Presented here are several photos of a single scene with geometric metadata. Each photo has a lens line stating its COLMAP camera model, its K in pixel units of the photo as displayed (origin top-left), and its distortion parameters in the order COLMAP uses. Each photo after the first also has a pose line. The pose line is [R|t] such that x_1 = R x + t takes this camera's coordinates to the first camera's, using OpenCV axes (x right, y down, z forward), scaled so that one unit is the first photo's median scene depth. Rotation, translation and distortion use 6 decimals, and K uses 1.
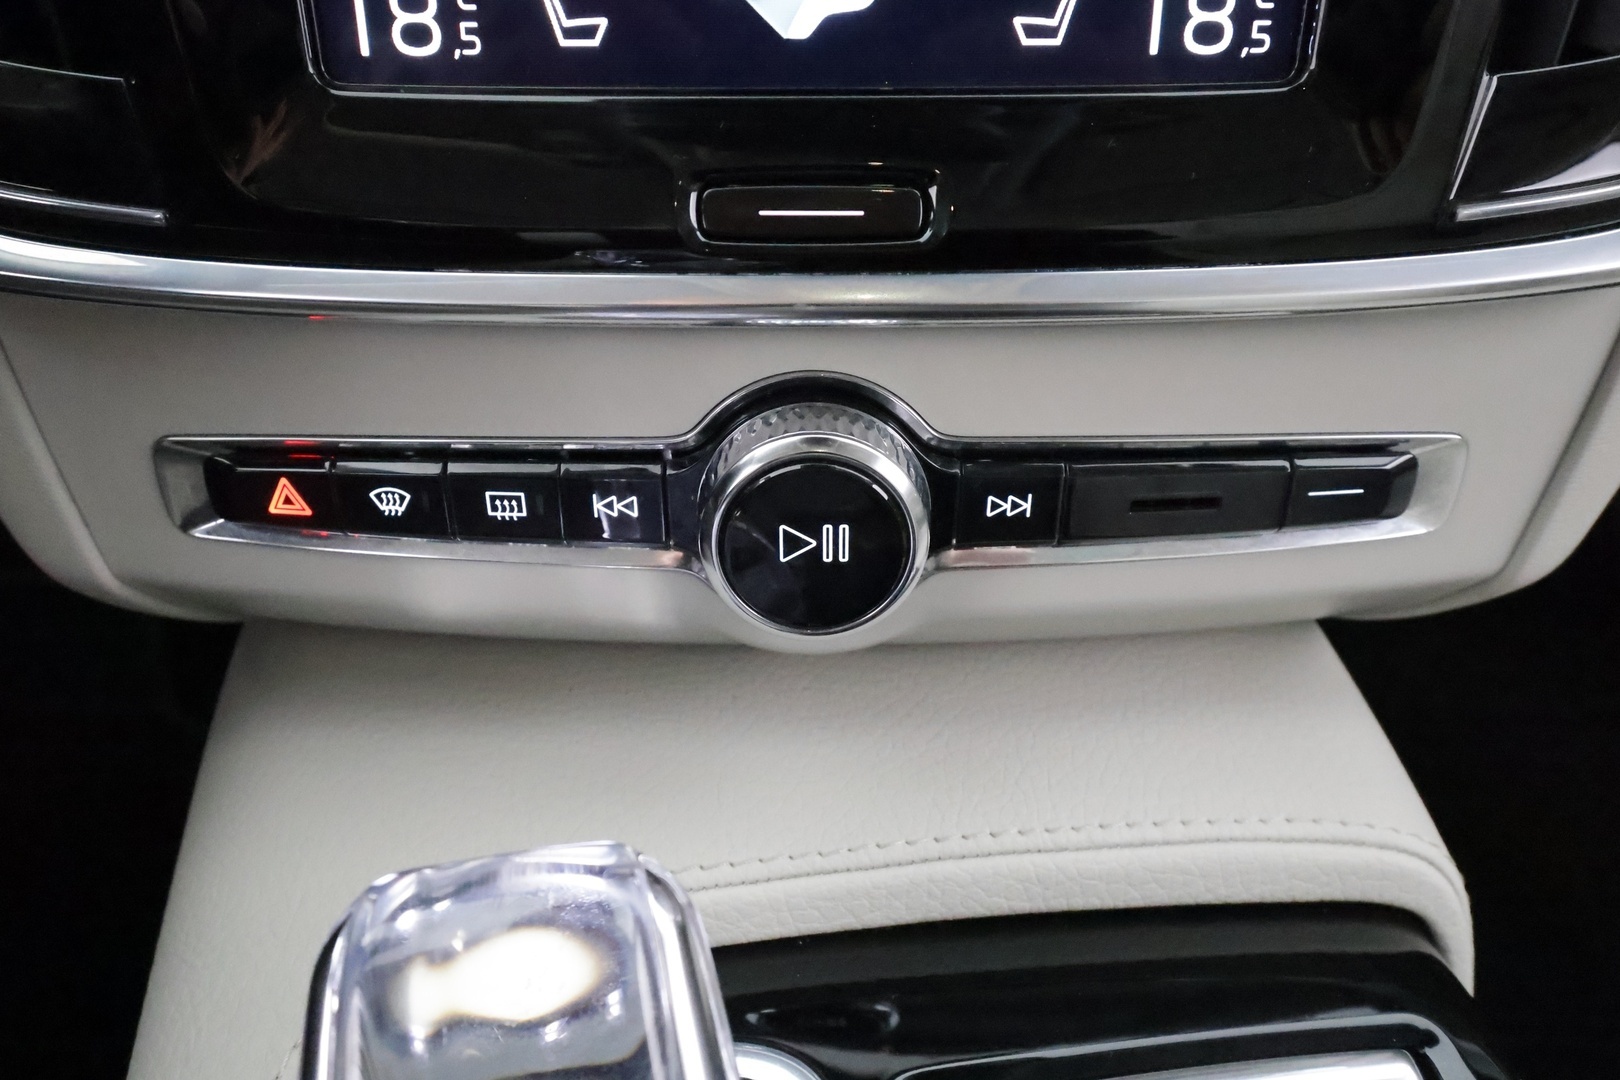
lens RADIAL K [[1098.2, 0, 810.0], [0, 1098.2, 540.0], [0, 0, 1]] dist [0.003962, 0.001004]
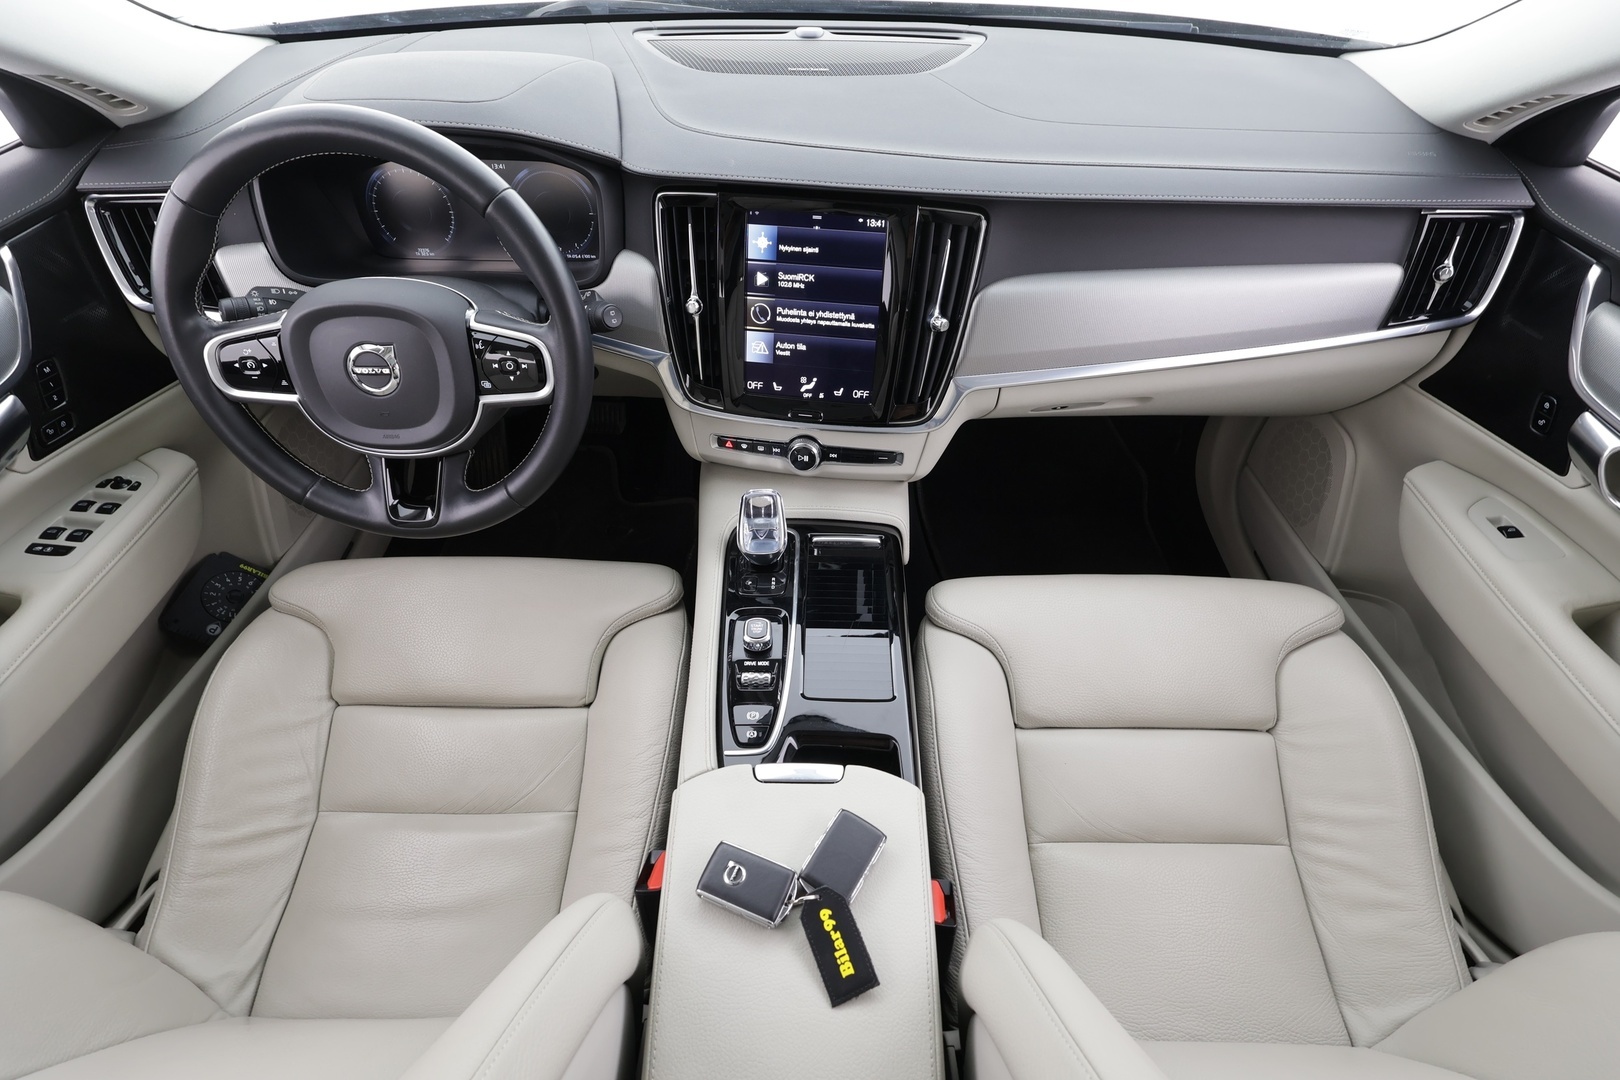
lens RADIAL K [[736.5, 0, 810.0], [0, 736.5, 540.0], [0, 0, 1]] dist [-0.005576, -0.000390]
pose [[0.990025, 0.109432, -0.088745, 0.534638], [-0.097213, 0.986479, 0.131945, -0.111831], [0.101984, -0.122002, 0.987276, -3.830606]]
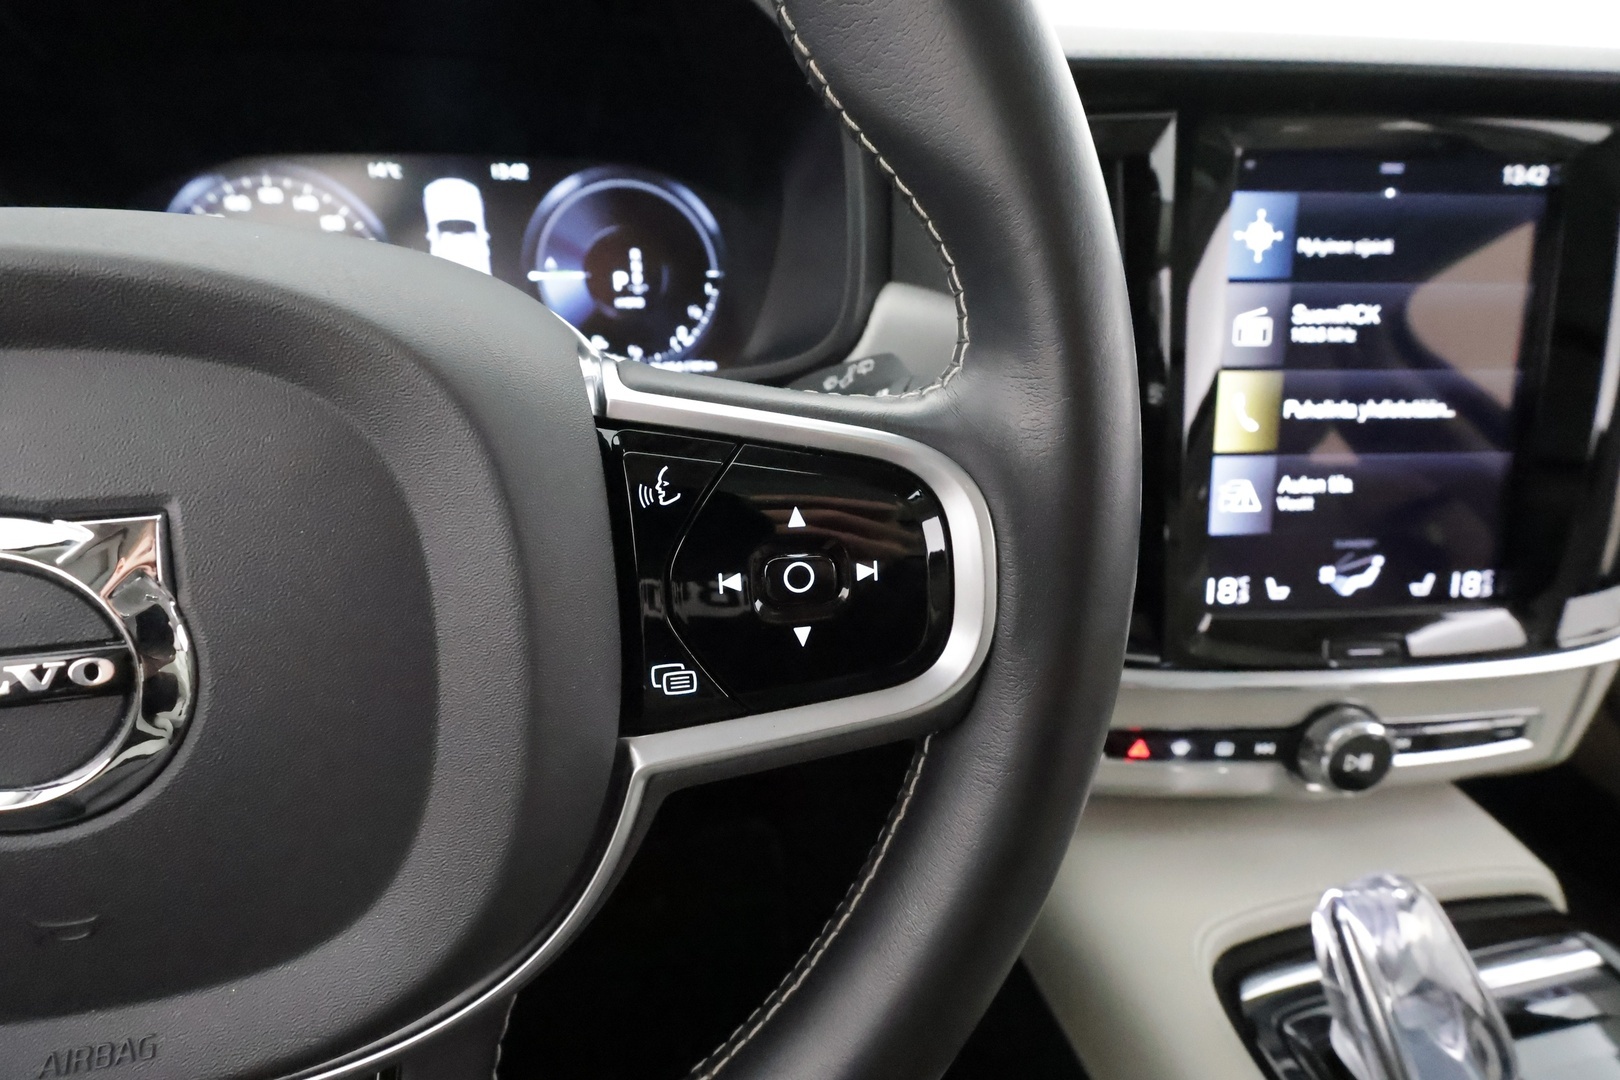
lens RADIAL K [[736.5, 0, 810.0], [0, 736.5, 540.0], [0, 0, 1]] dist [-0.005576, -0.000390]
pose [[0.998500, -0.016370, 0.052246, -1.473550], [0.026110, 0.981127, -0.191594, -0.233852], [-0.048124, 0.192670, 0.980083, -0.883804]]
